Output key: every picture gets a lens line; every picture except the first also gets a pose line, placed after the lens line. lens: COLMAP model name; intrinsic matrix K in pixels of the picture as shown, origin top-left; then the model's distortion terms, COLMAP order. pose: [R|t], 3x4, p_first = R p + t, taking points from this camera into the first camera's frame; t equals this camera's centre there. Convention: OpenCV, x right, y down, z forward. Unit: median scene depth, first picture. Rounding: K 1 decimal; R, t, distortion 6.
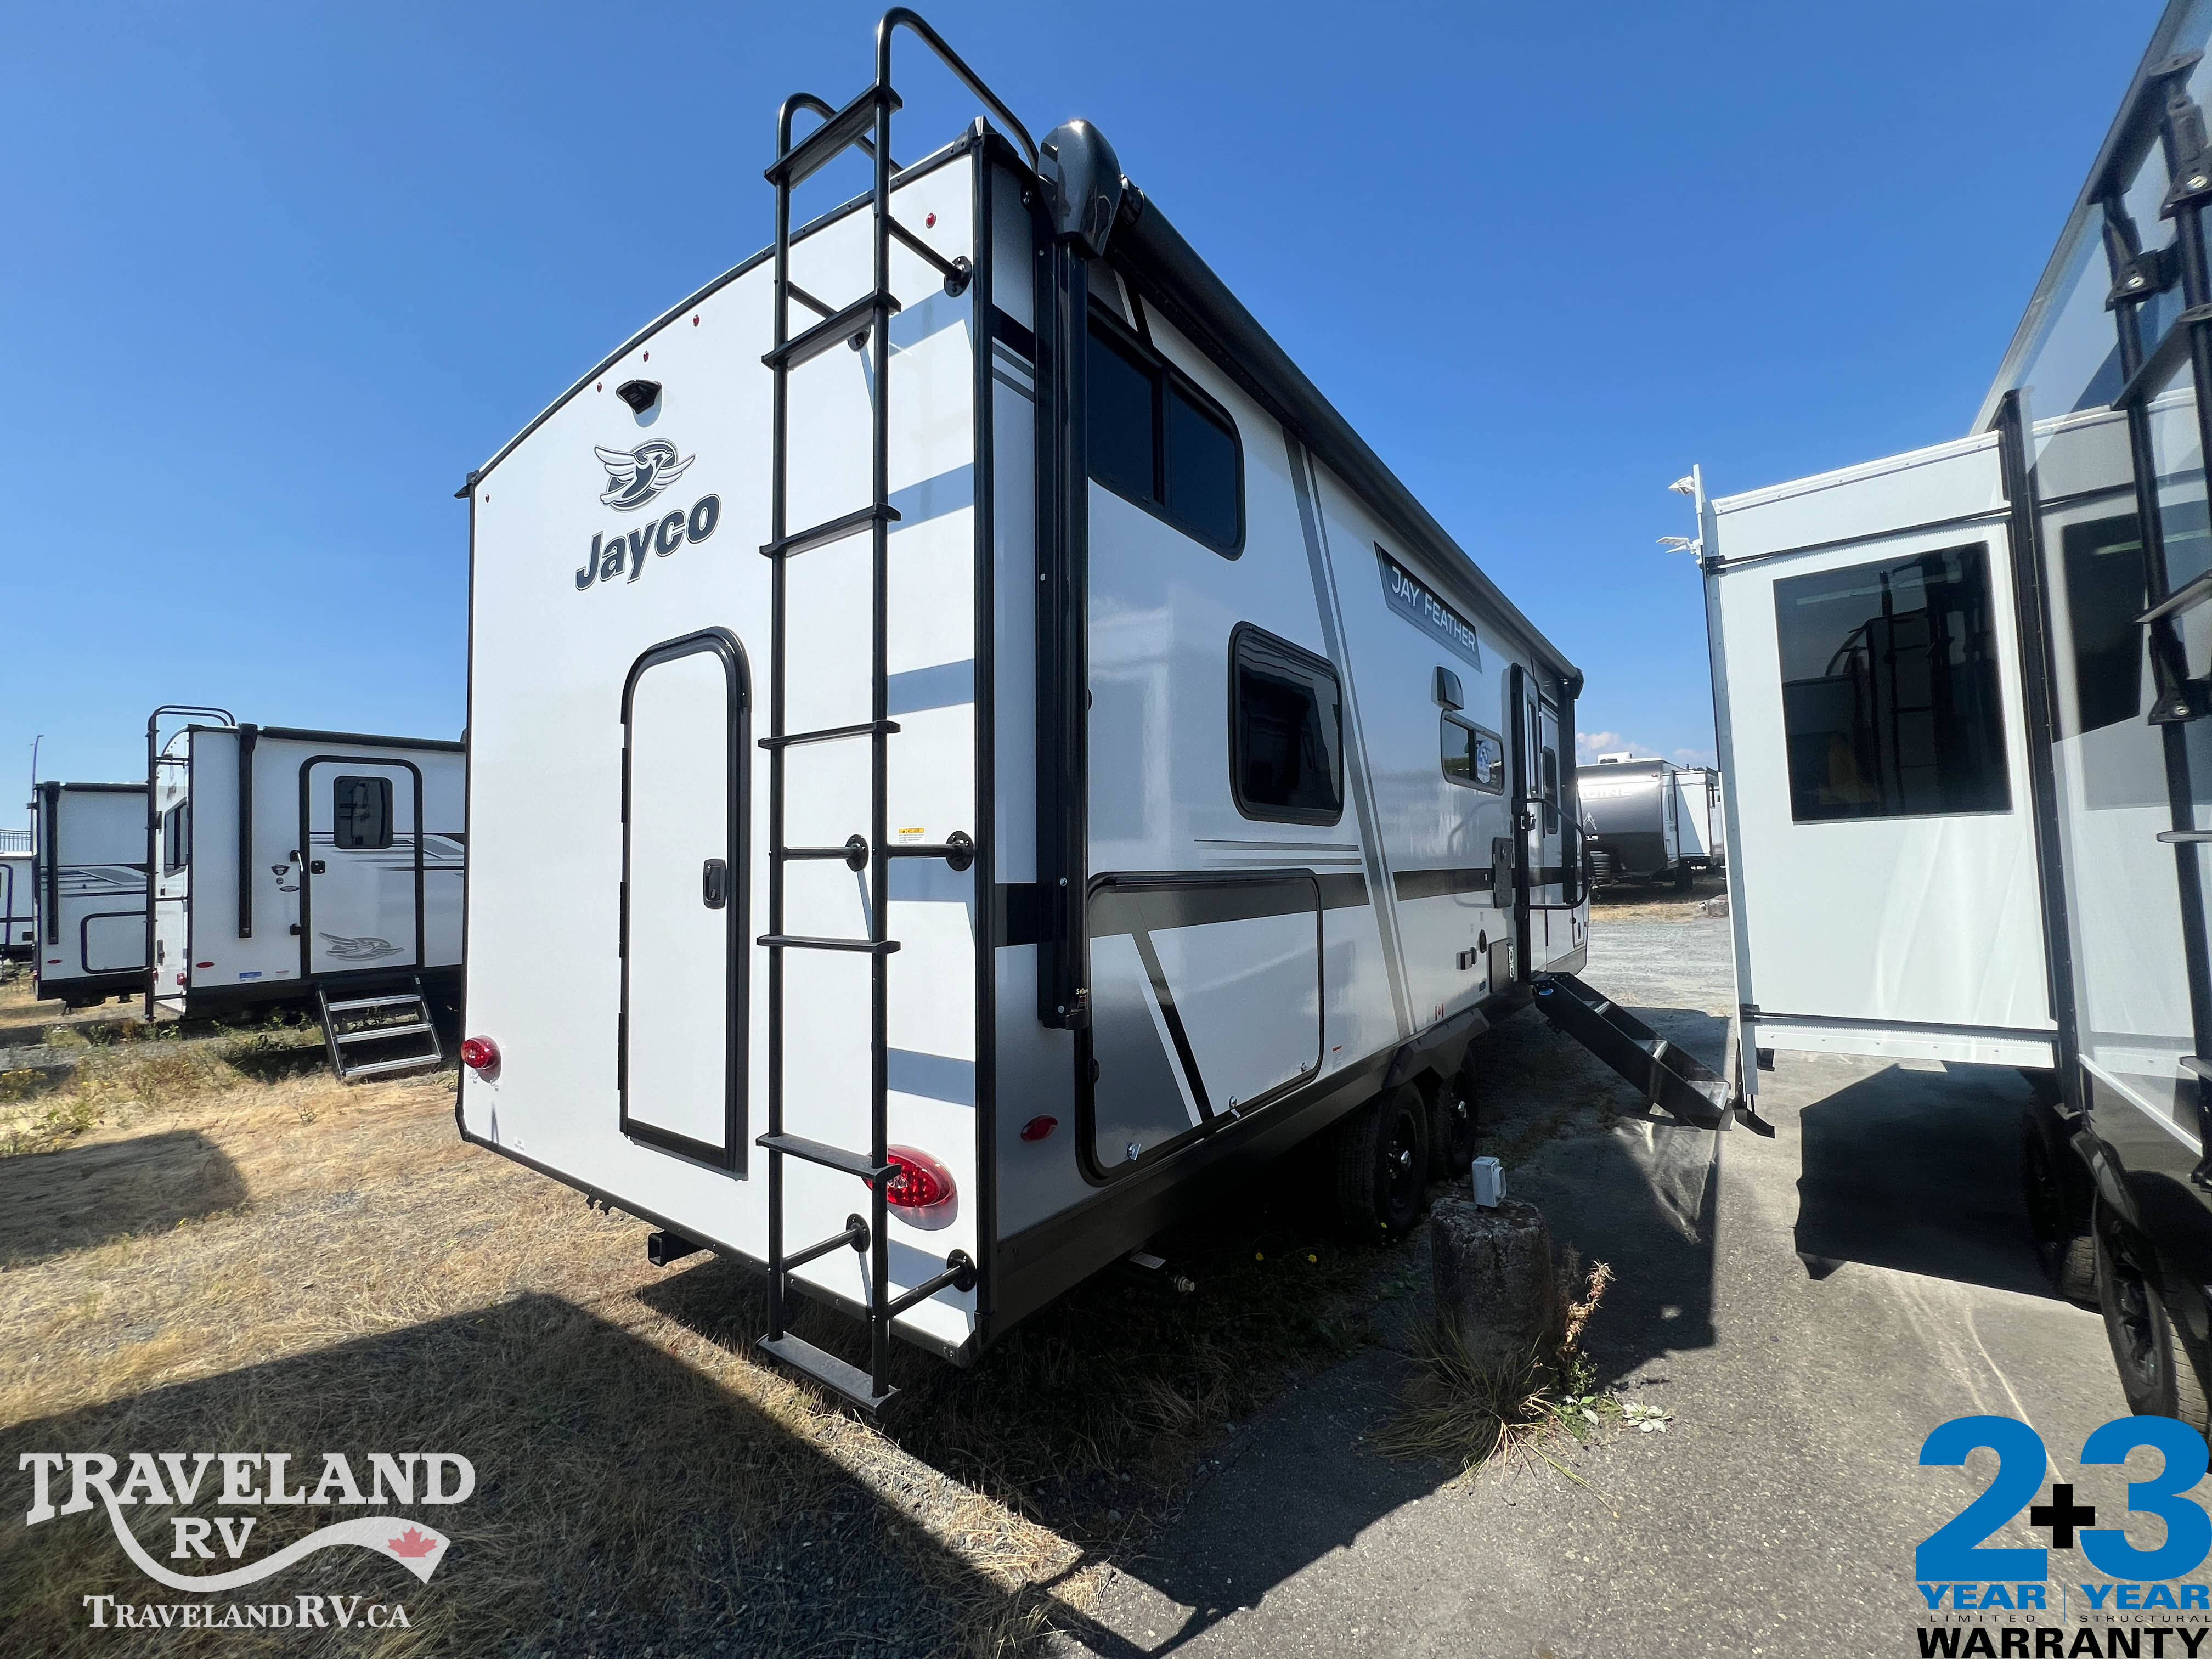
lens RADIAL K [[886.8, 0, 1103.5], [0, 886.8, 825.2], [0, 0, 1]] dist [-0.001860, 0.000410]
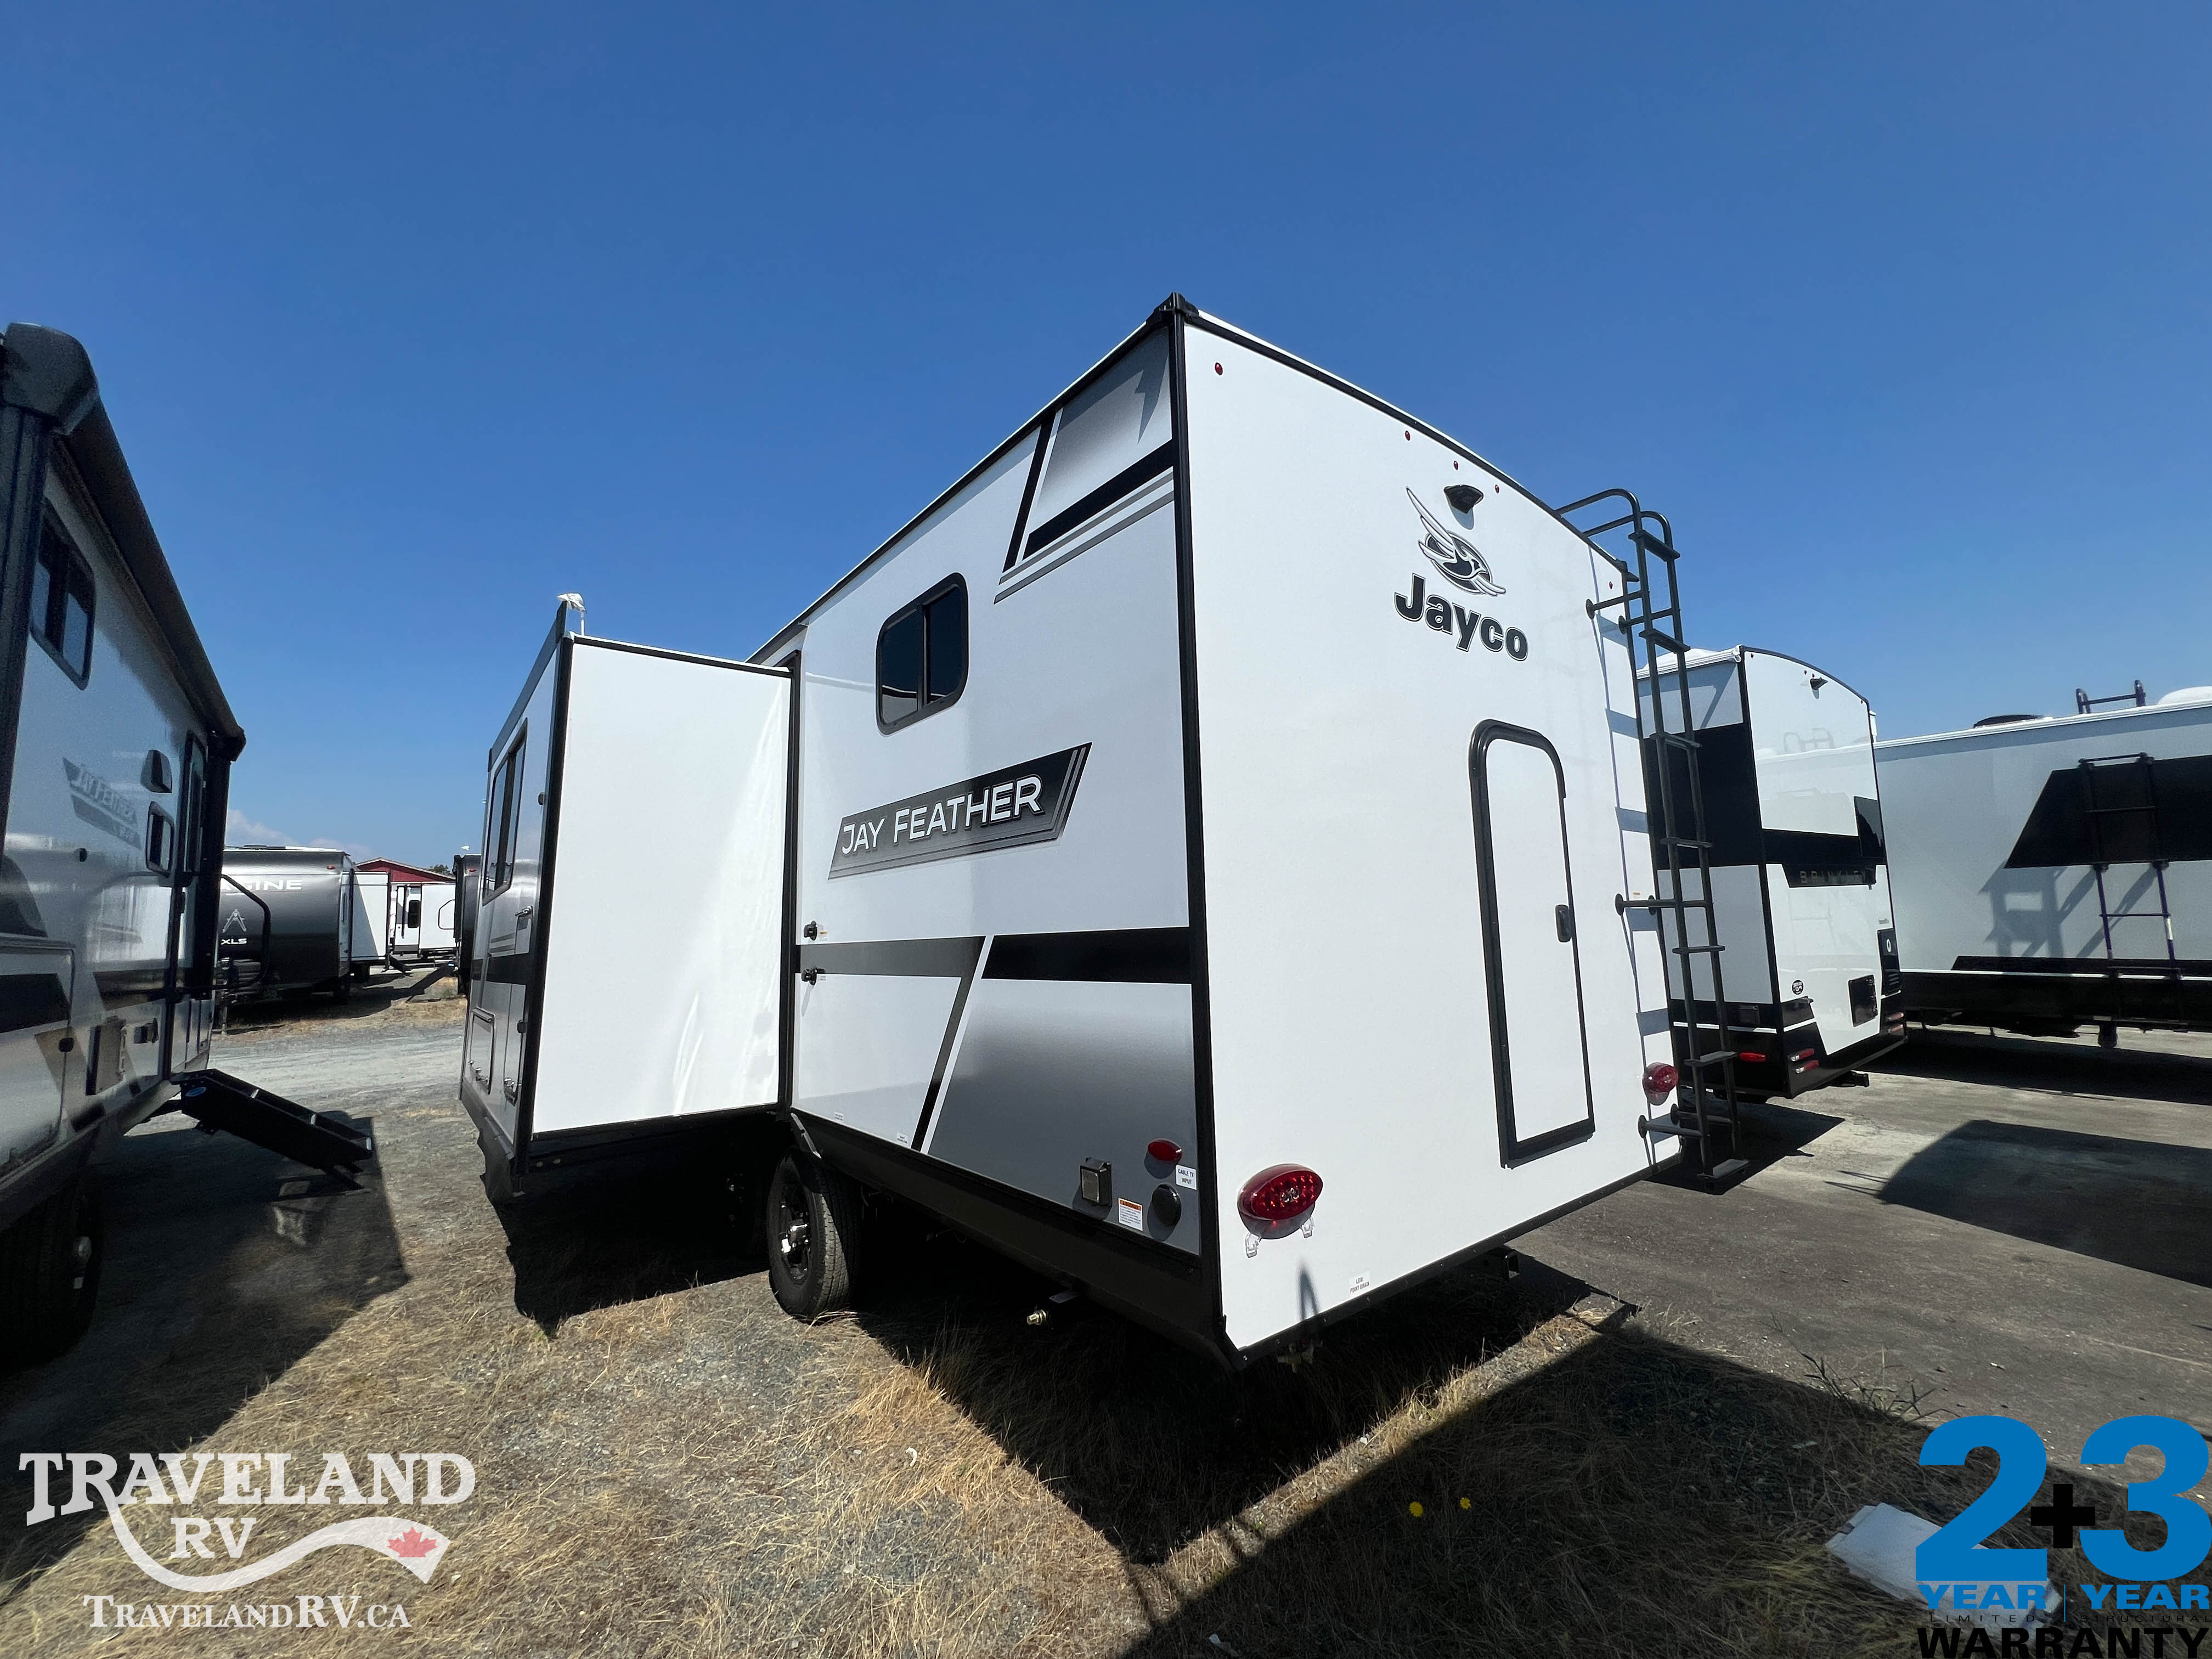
lens RADIAL K [[886.8, 0, 1103.5], [0, 886.8, 825.2], [0, 0, 1]] dist [-0.001860, 0.000410]
pose [[0.260569, 0.133285, 0.956211, -1.985632], [-0.021460, 0.990980, -0.132283, 0.115432], [-0.965217, 0.013949, 0.261079, 1.358787]]
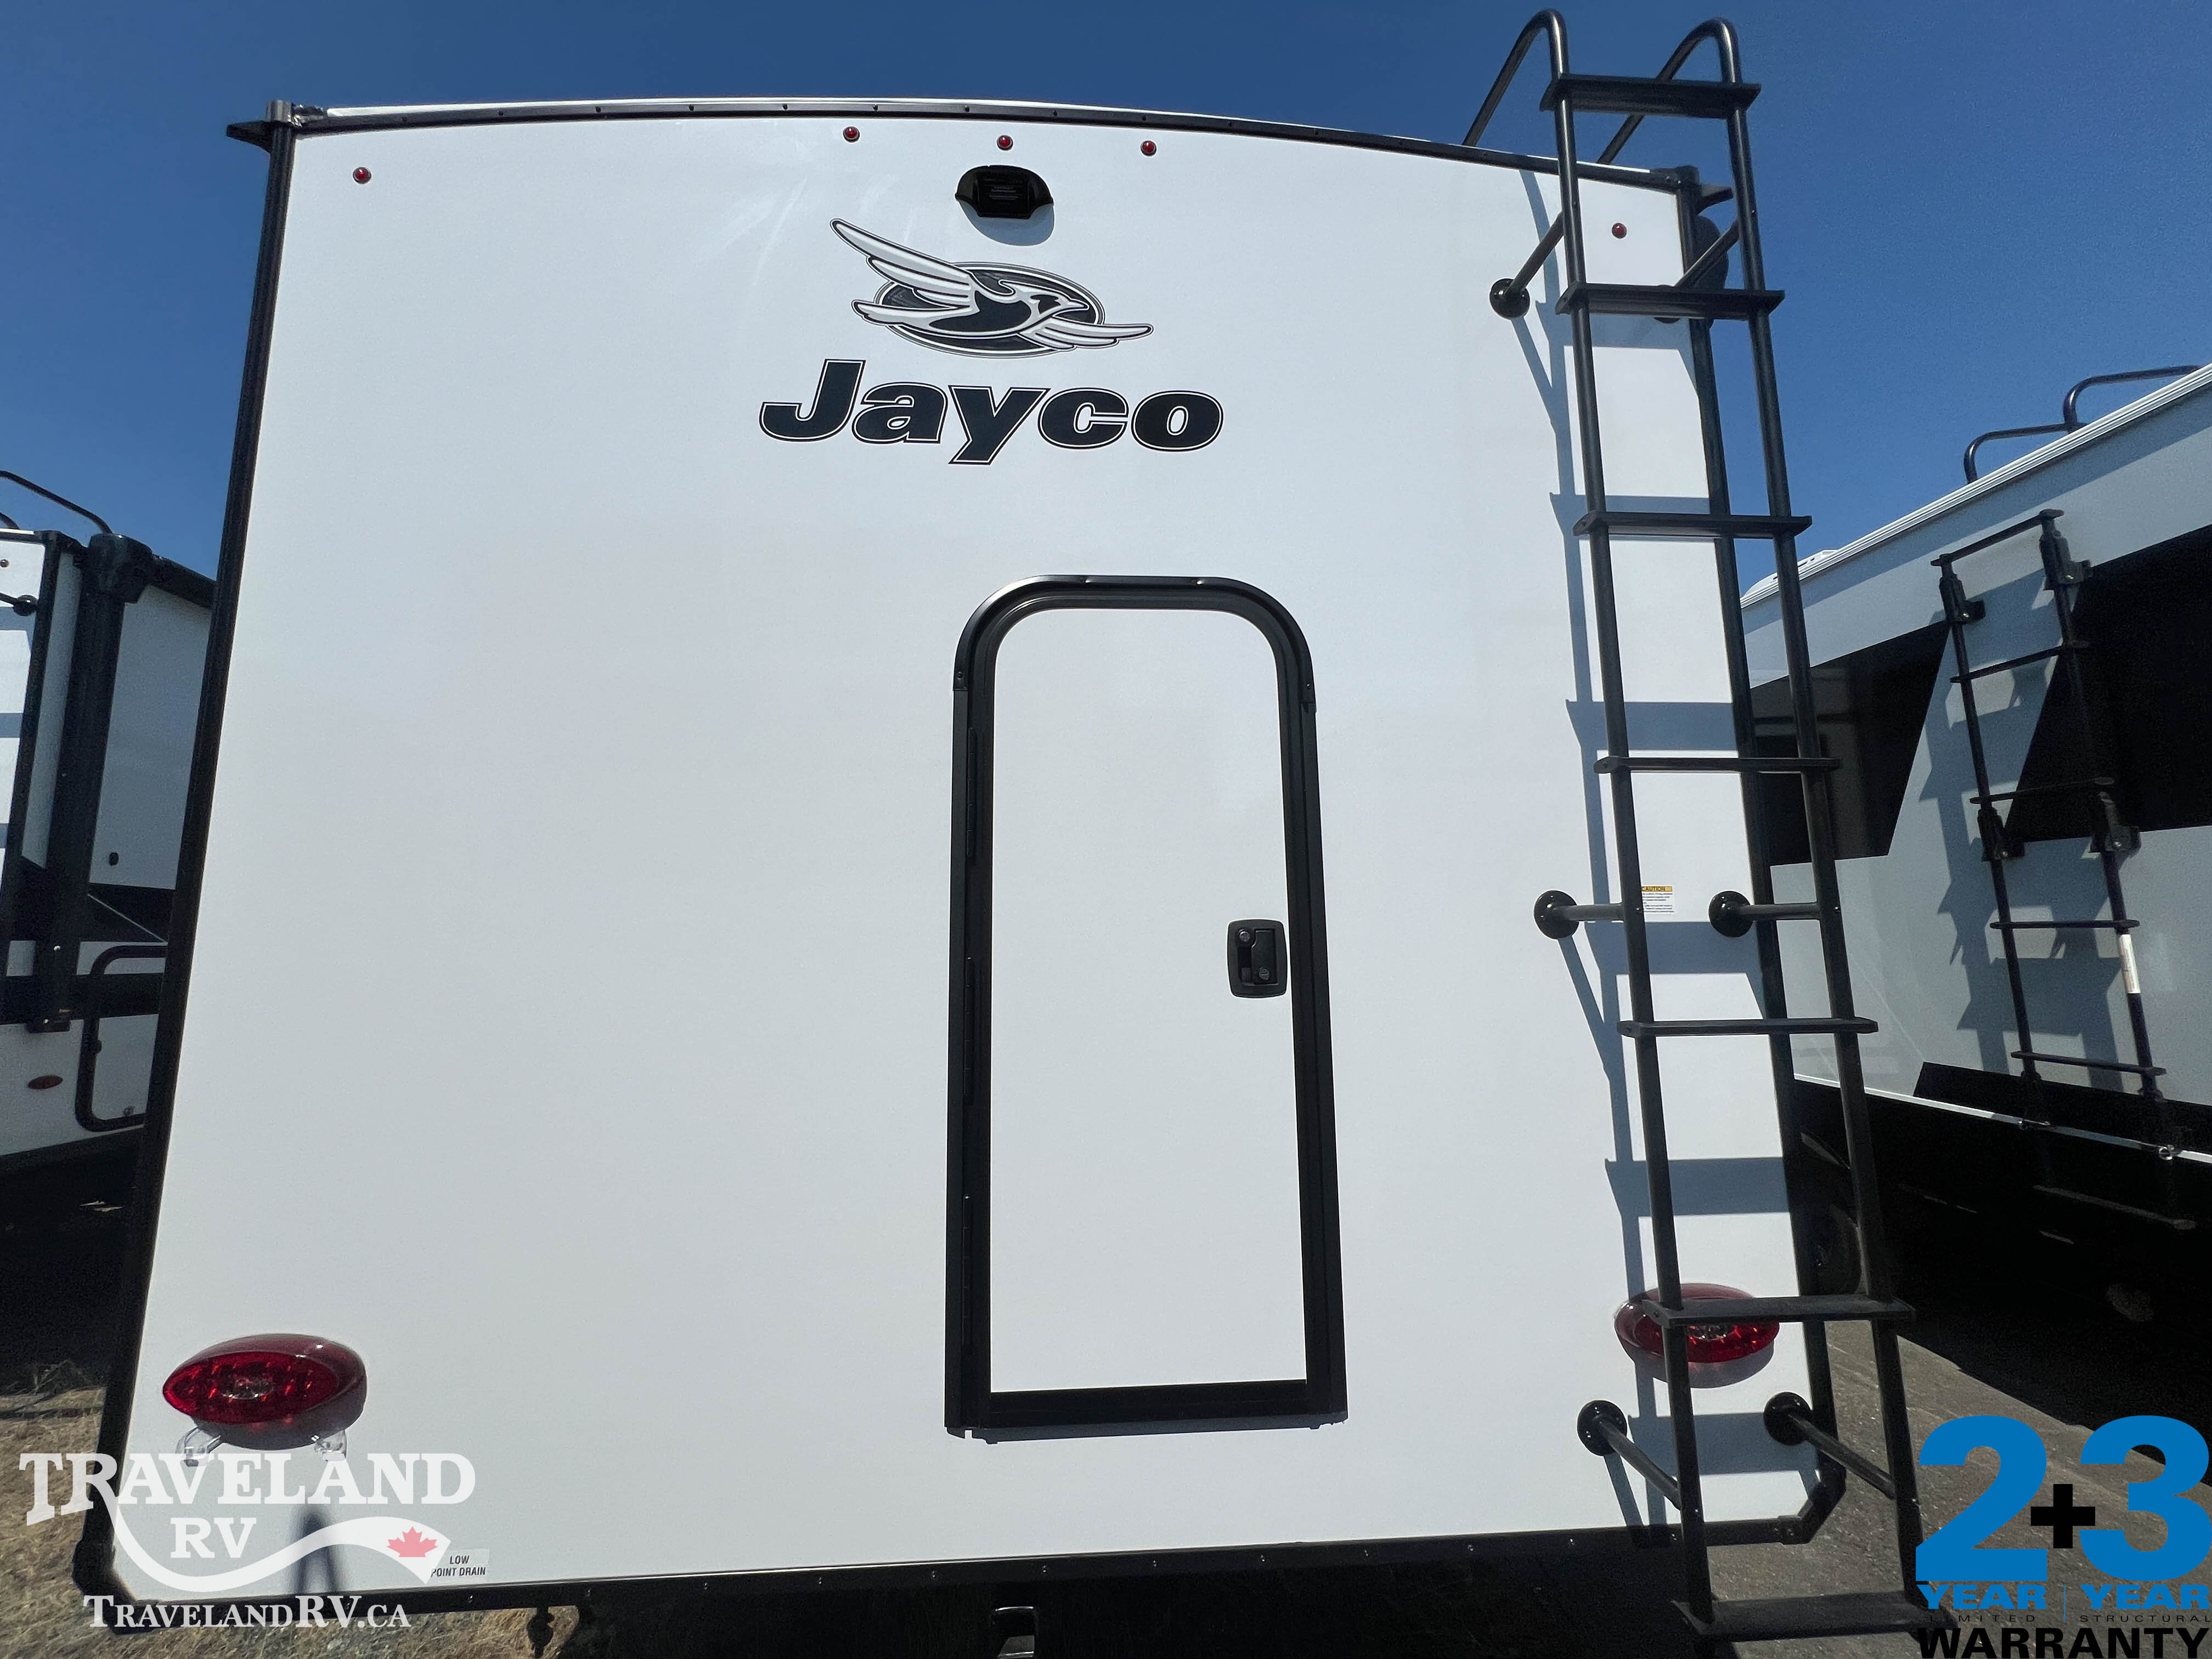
lens RADIAL K [[886.8, 0, 1103.5], [0, 886.8, 825.2], [0, 0, 1]] dist [-0.001860, 0.000410]
pose [[0.770495, 0.094676, 0.630377, -0.975215], [-0.029381, 0.993133, -0.113246, 0.047733], [-0.636769, 0.068734, 0.767985, 0.577434]]
